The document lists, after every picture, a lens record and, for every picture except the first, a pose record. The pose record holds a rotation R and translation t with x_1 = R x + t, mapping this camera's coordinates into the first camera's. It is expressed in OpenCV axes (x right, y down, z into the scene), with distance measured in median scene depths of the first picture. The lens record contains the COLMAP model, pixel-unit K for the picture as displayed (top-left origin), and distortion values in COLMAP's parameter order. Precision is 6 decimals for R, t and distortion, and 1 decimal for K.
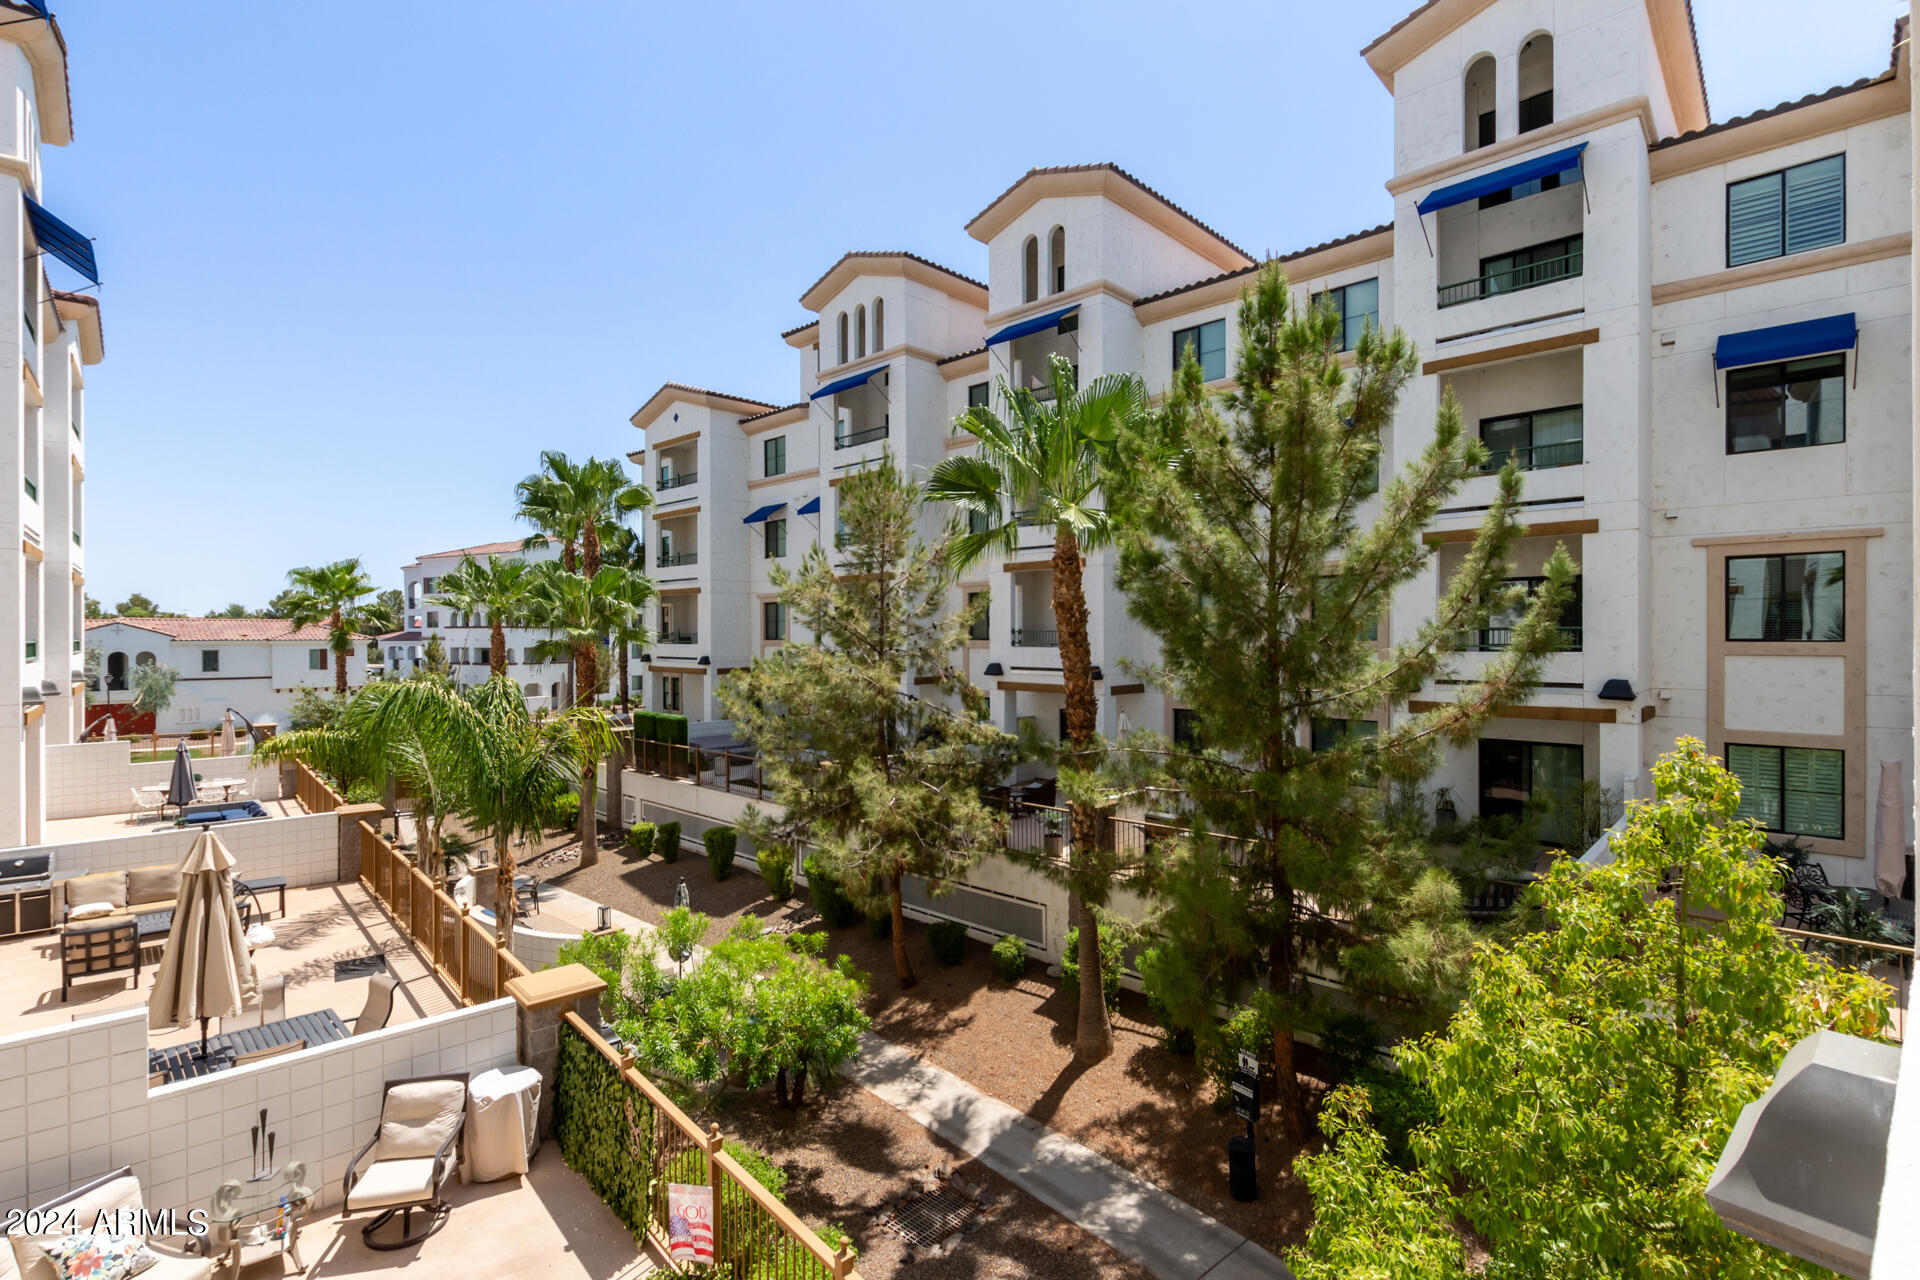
lens RADIAL K [[878.3, 0, 961.2], [0, 878.3, 639.9], [0, 0, 1]] dist [0.010262, -0.005965]
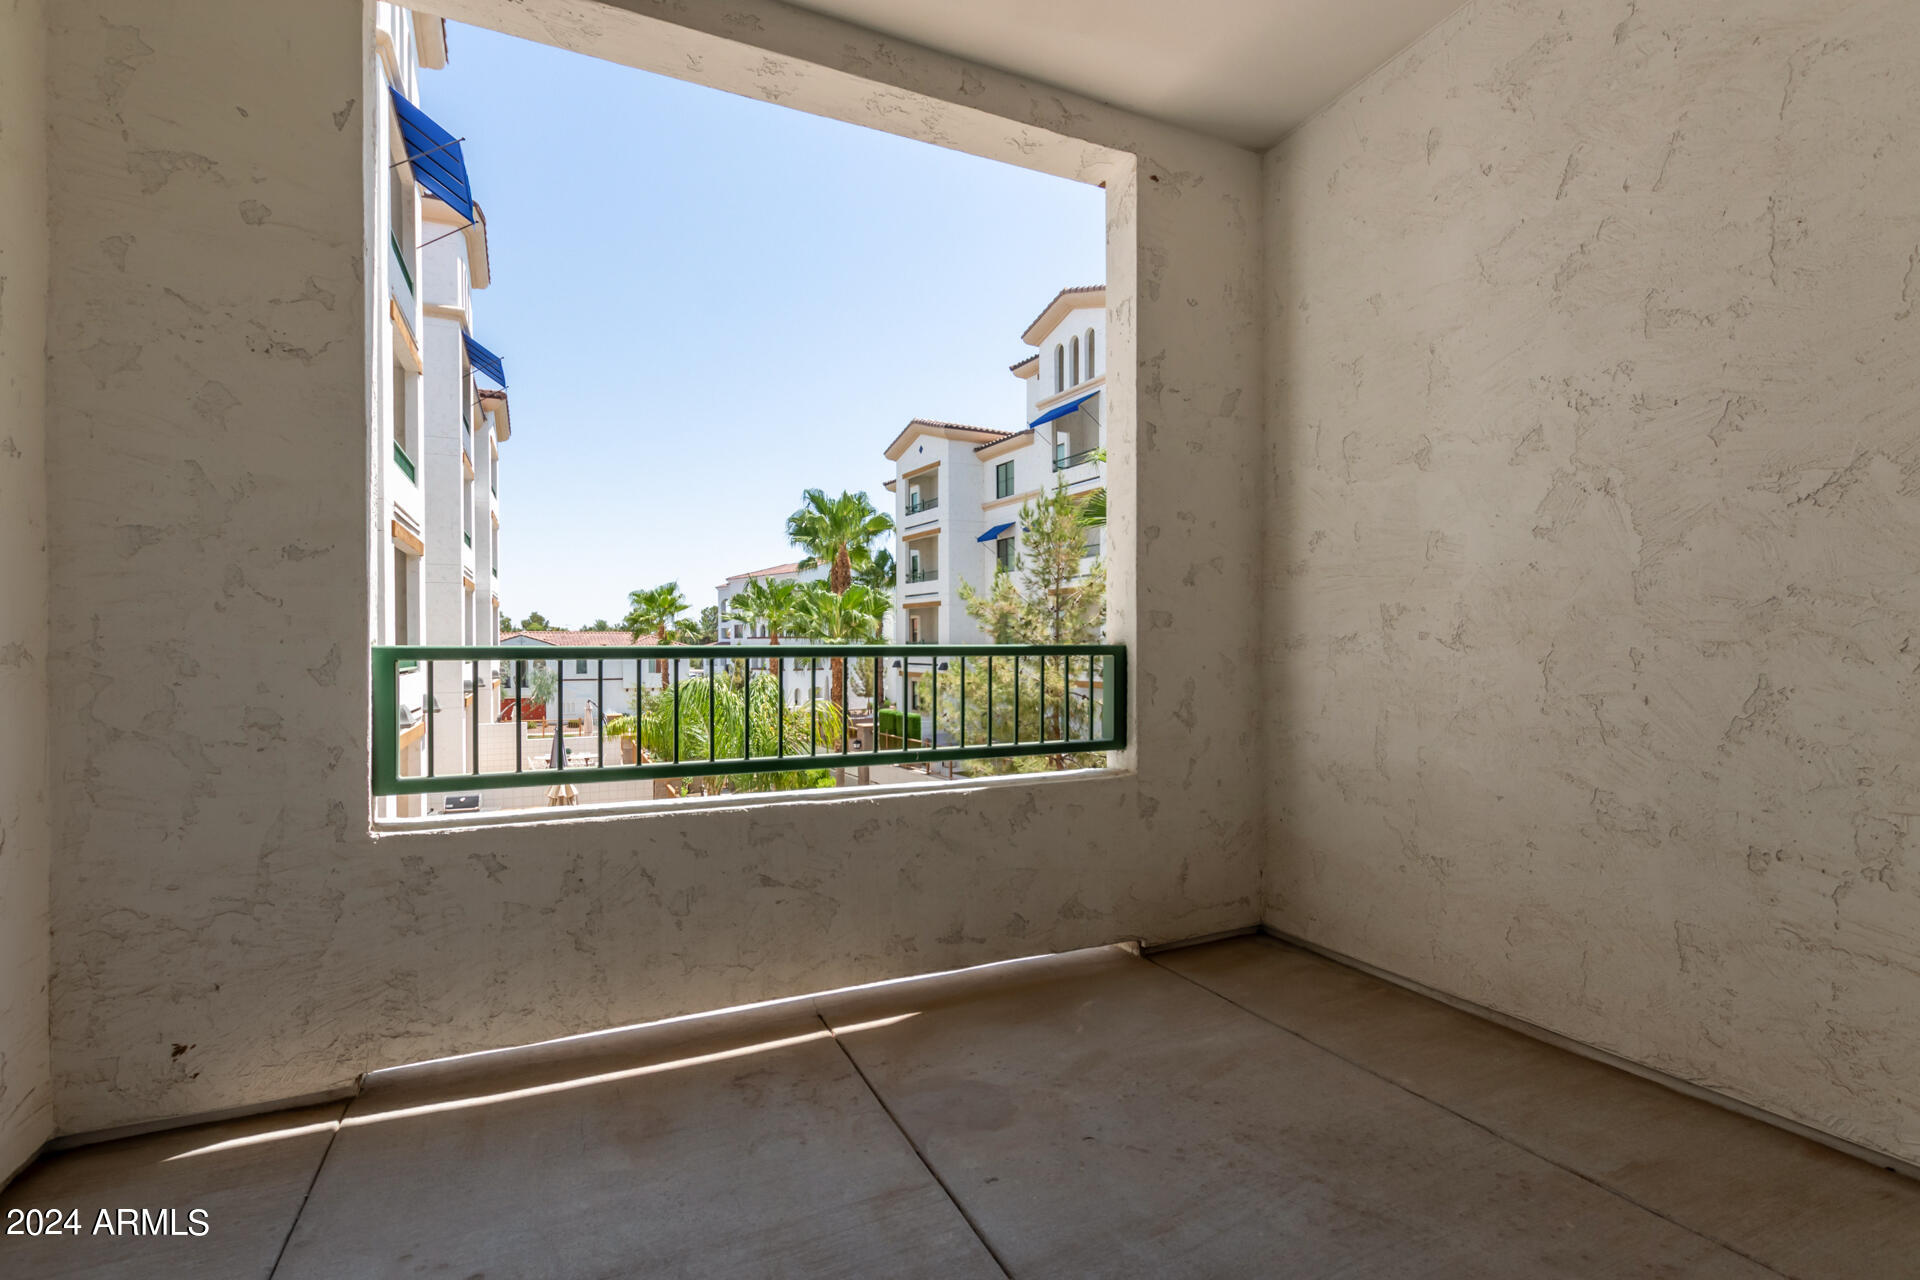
lens RADIAL K [[878.3, 0, 965.8], [0, 878.3, 653.9], [0, 0, 1]] dist [0.010262, -0.005965]
pose [[0.956386, 0.001029, -0.292105, 0.071655], [0.000645, 0.999984, 0.005637, 0.001925], [0.292106, -0.005580, 0.956370, -0.070173]]
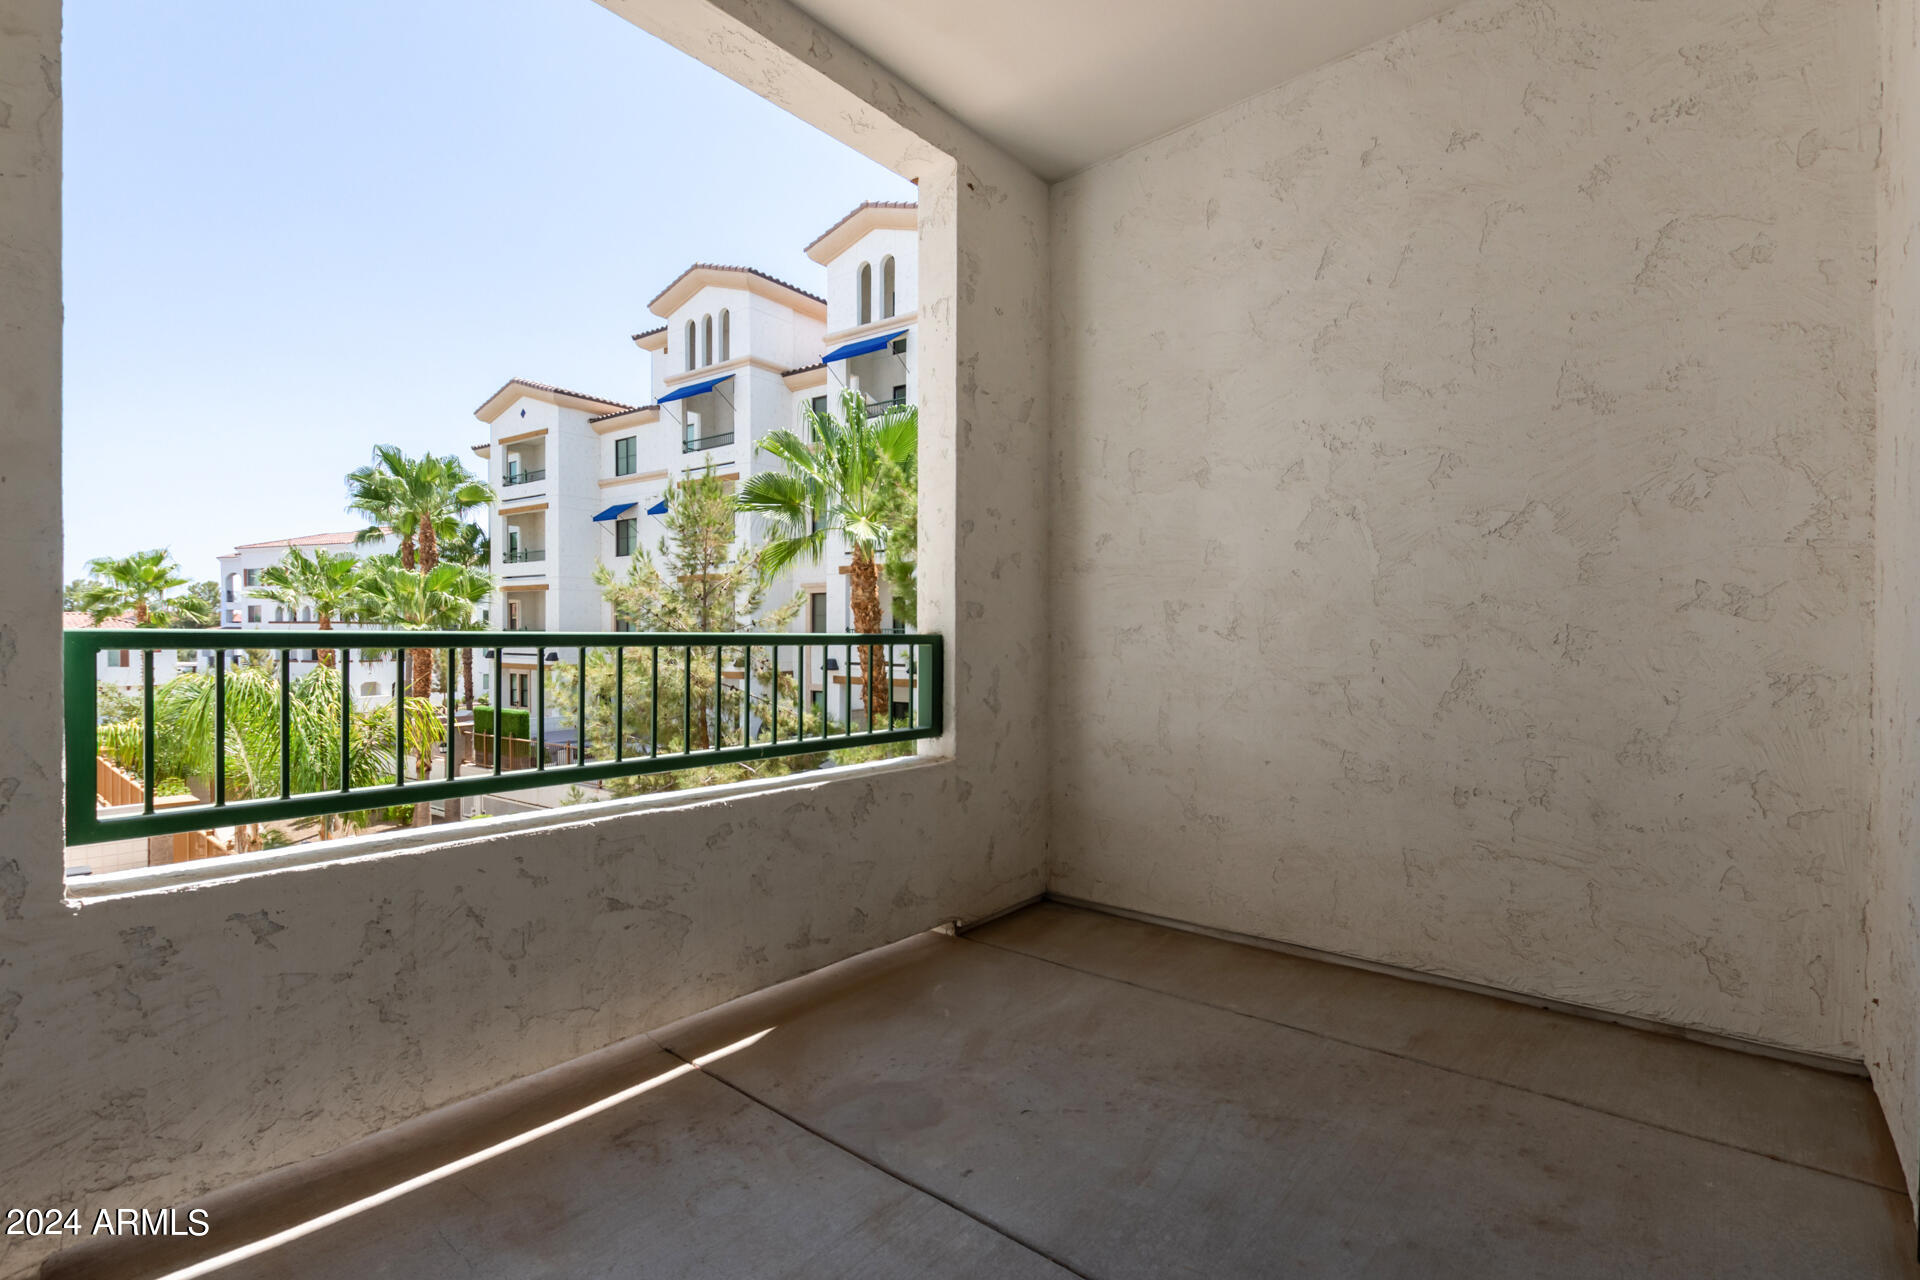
lens RADIAL K [[878.3, 0, 964.2], [0, 878.3, 643.8], [0, 0, 1]] dist [0.010262, -0.005965]
pose [[0.990751, 0.003850, 0.135640, 0.045257], [-0.004515, 0.999979, 0.004590, 0.002099], [-0.135620, -0.005160, 0.990747, -0.071347]]
